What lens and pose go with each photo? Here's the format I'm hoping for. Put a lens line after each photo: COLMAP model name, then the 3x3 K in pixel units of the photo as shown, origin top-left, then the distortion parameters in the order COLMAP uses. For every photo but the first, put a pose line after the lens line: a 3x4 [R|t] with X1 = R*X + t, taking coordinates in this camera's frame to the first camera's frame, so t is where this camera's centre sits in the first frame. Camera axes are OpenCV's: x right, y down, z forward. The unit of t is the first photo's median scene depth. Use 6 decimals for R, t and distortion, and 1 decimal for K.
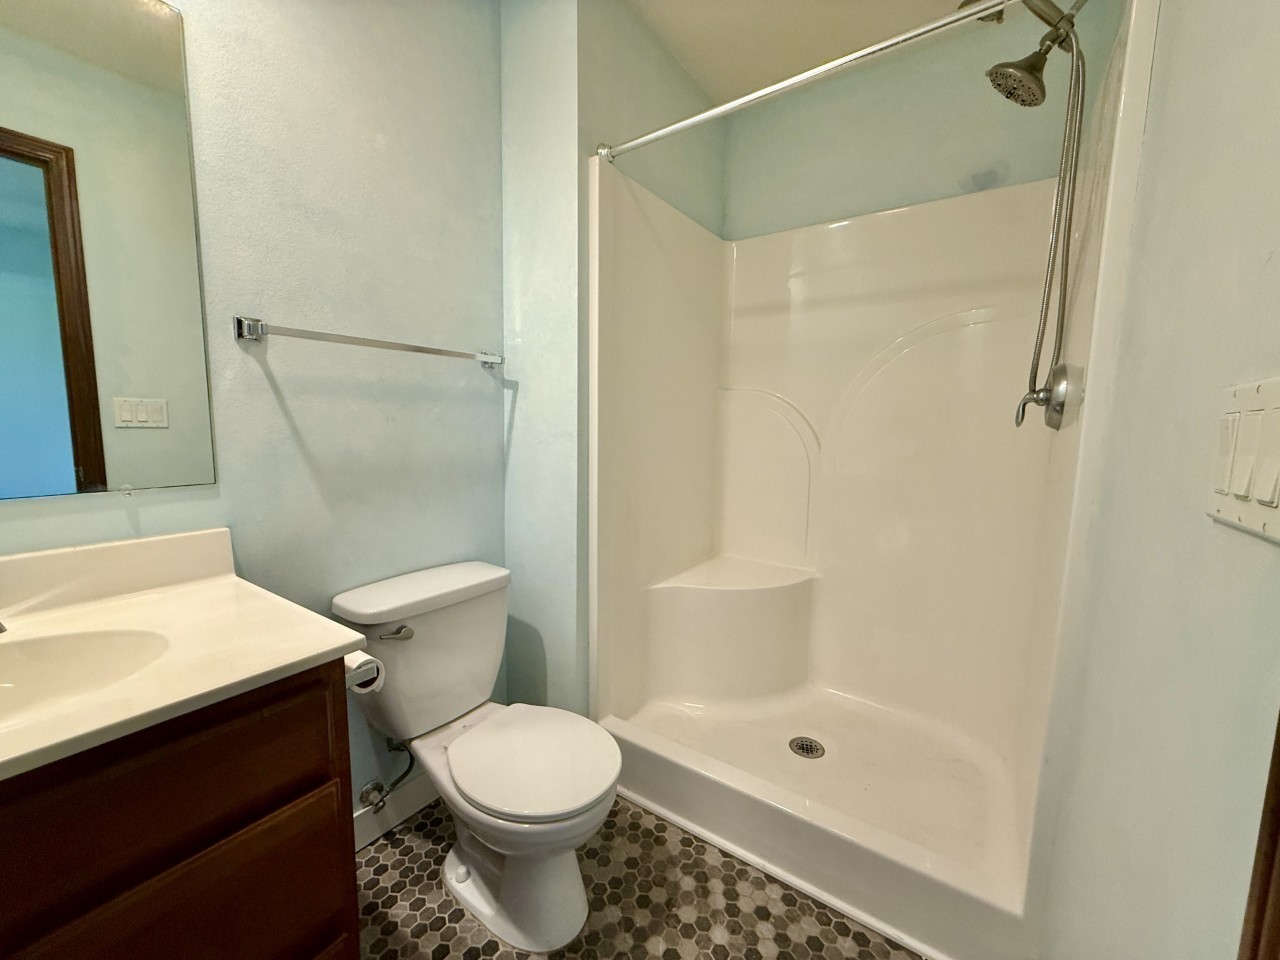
lens RADIAL K [[508.7, 0, 636.1], [0, 508.7, 480.1], [0, 0, 1]] dist [-0.001204, 0.000051]
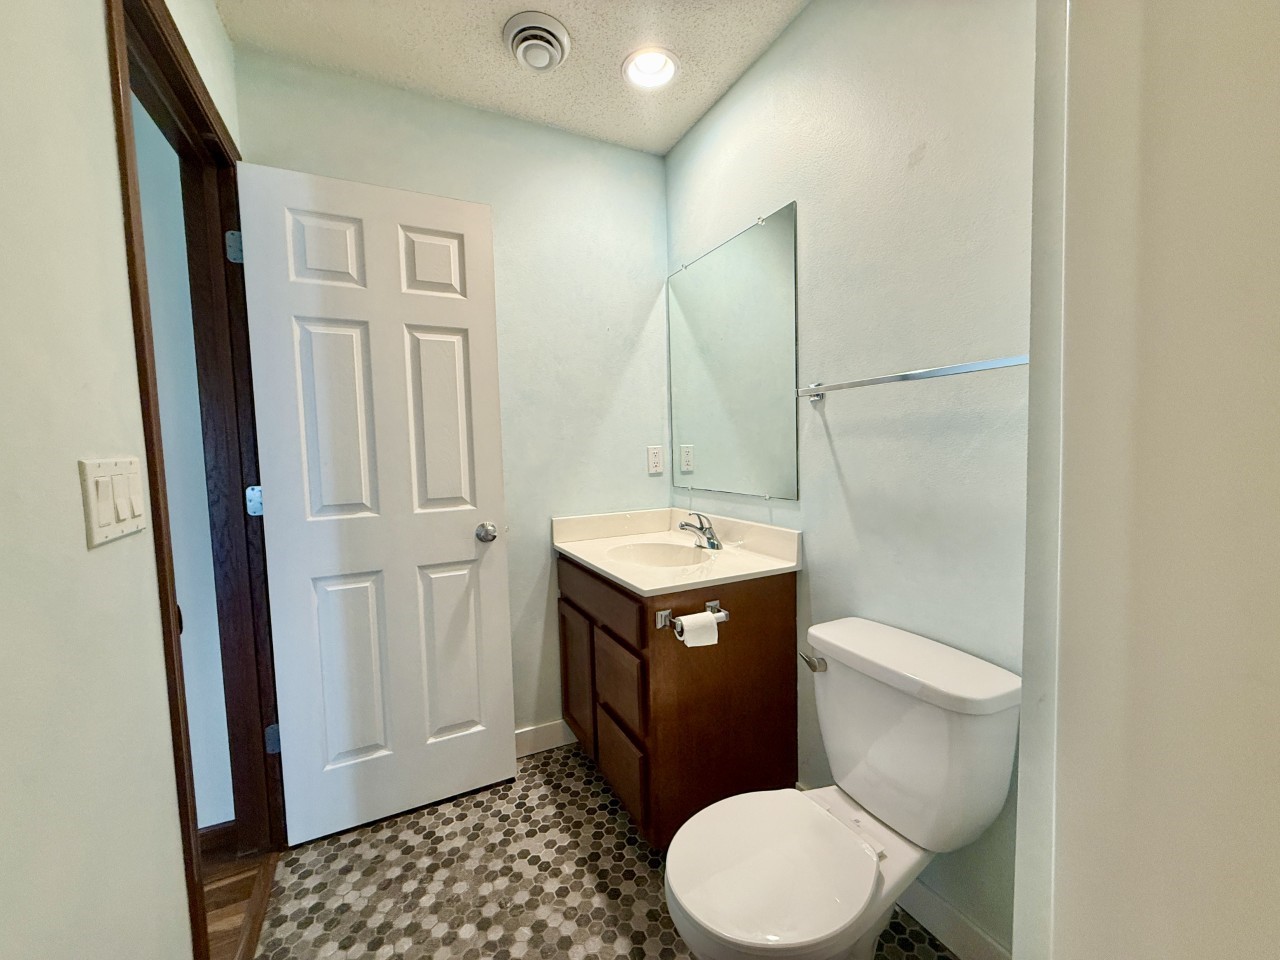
lens RADIAL K [[508.7, 0, 636.1], [0, 508.7, 480.1], [0, 0, 1]] dist [-0.001204, 0.000051]
pose [[-0.484138, 0.052981, -0.873386, 0.636030], [-0.083281, 0.990844, 0.106271, -0.156636], [0.871019, 0.124186, -0.475293, 1.178637]]
